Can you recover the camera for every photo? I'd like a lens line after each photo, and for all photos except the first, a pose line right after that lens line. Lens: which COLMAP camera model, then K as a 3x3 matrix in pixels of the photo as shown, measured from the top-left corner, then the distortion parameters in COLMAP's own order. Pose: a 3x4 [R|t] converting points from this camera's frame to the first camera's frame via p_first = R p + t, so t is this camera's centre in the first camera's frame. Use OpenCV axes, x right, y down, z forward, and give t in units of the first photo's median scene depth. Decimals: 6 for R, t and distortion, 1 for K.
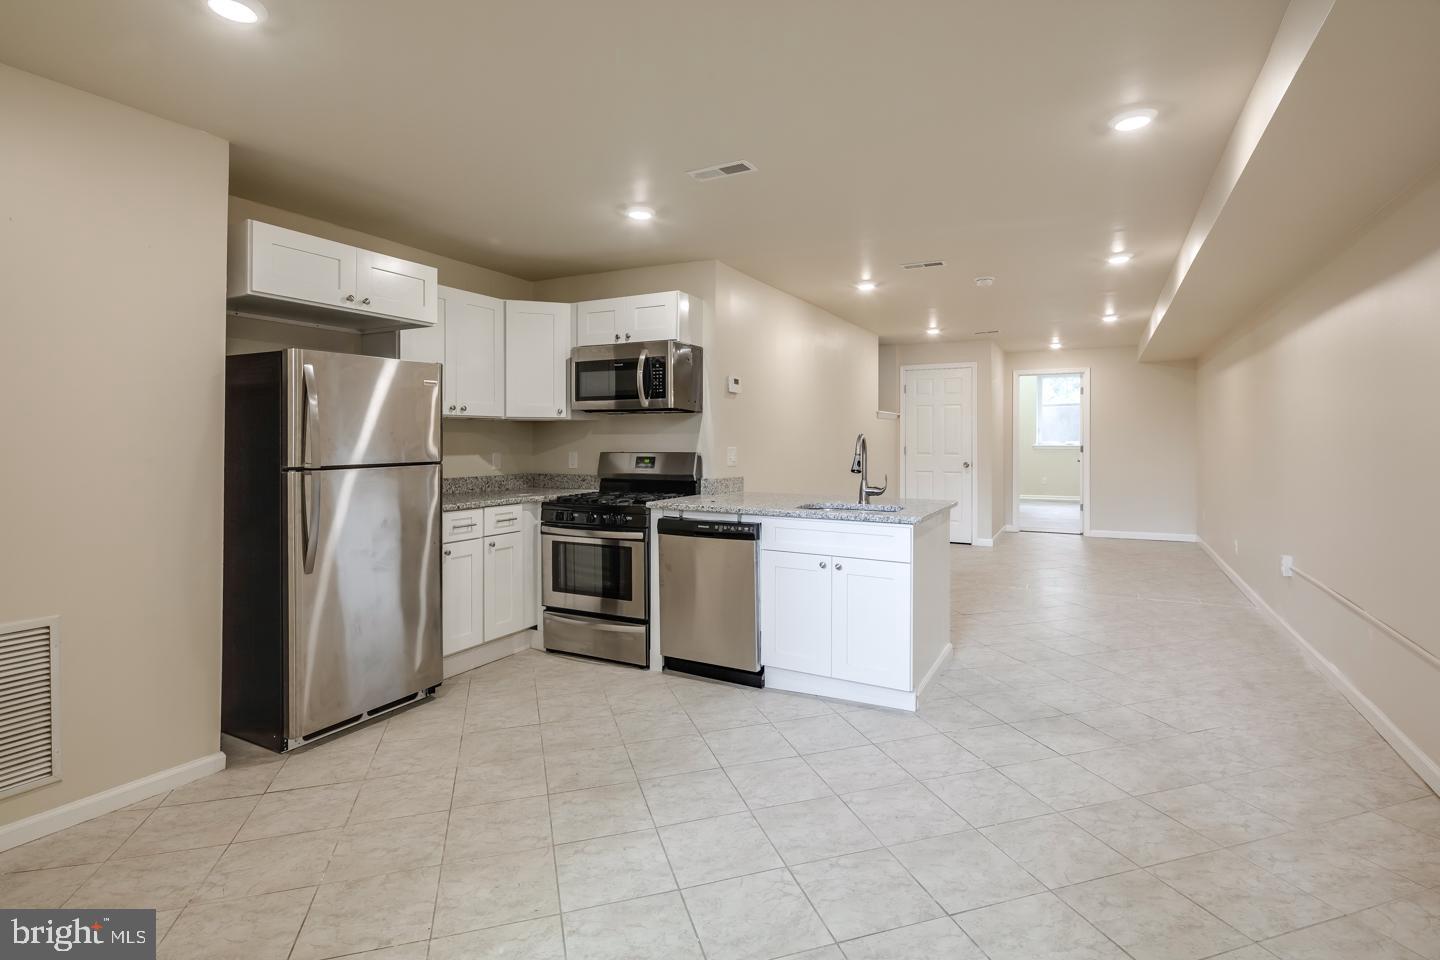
lens RADIAL K [[697.8, 0, 732.4], [0, 697.8, 438.7], [0, 0, 1]] dist [0.001314, -0.000080]
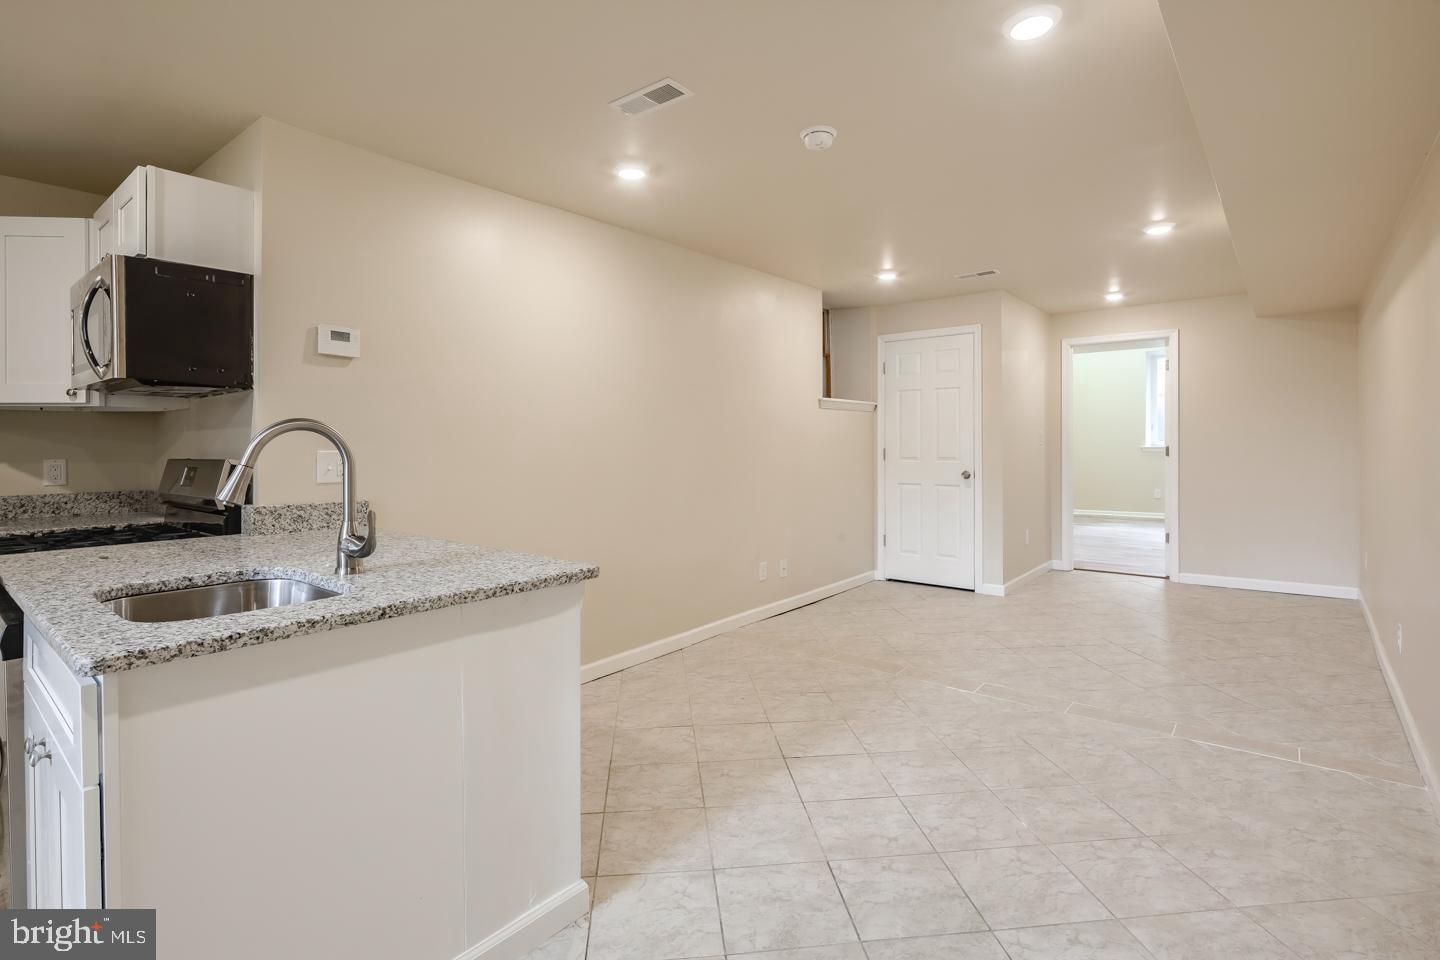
lens RADIAL K [[697.8, 0, 718.8], [0, 697.8, 446.4], [0, 0, 1]] dist [0.001314, -0.000080]
pose [[0.978685, -0.004125, -0.205326, 0.406473], [0.005376, 0.999970, 0.005536, 0.007089], [0.205297, -0.006521, 0.978678, 0.474581]]
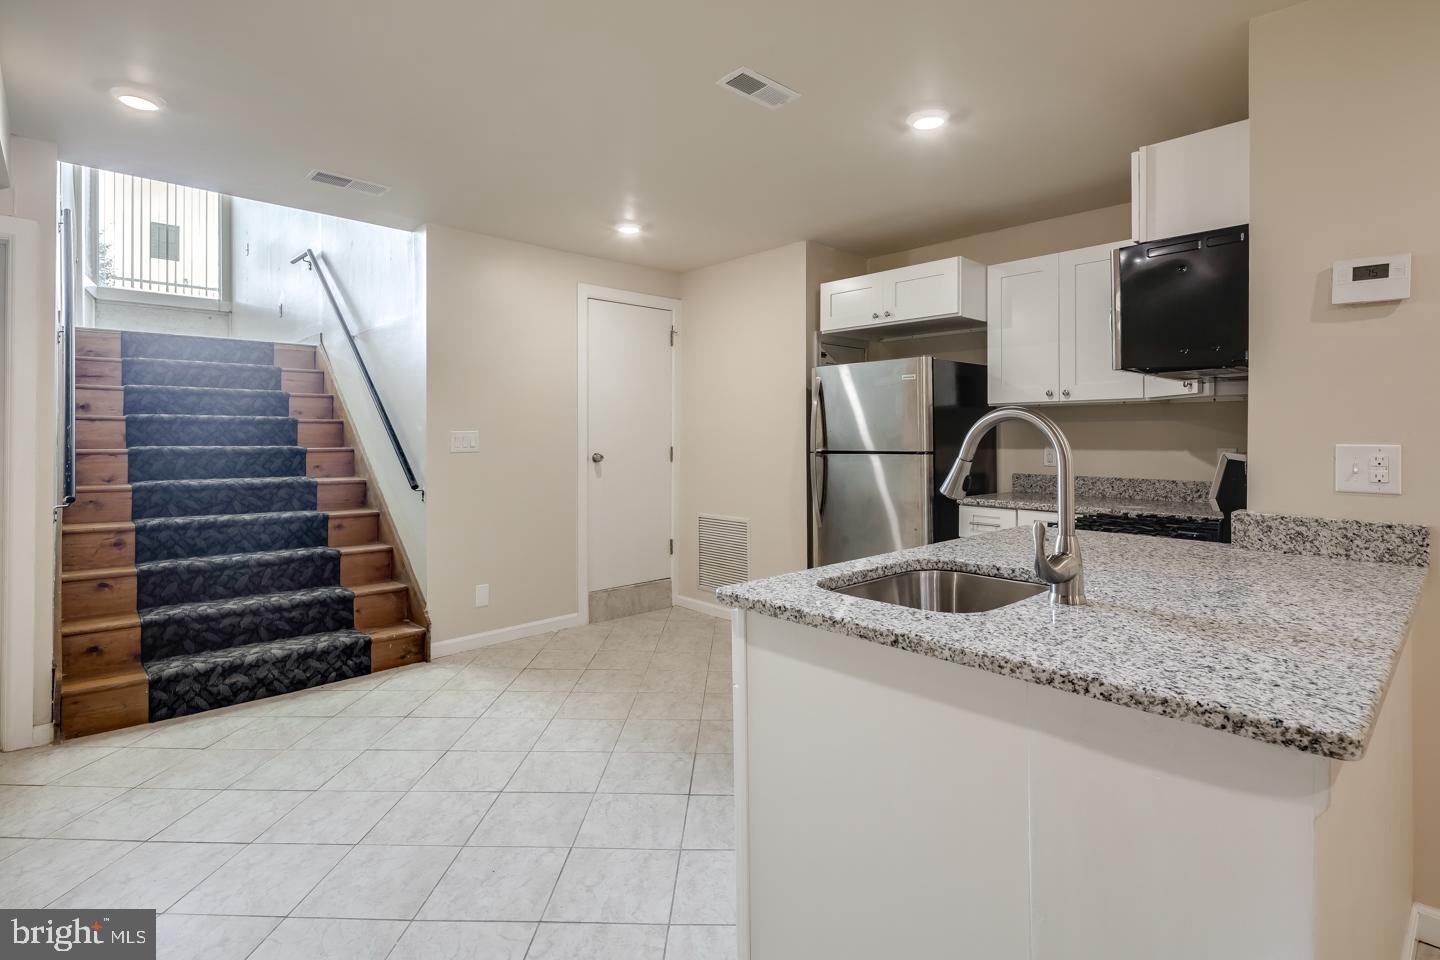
lens RADIAL K [[697.8, 0, 716.0], [0, 697.8, 439.7], [0, 0, 1]] dist [0.001314, -0.000080]
pose [[-0.333097, 0.005784, -0.942875, 0.459621], [0.004097, 0.999981, 0.004687, 0.005927], [0.942884, -0.002302, -0.333114, 0.749085]]
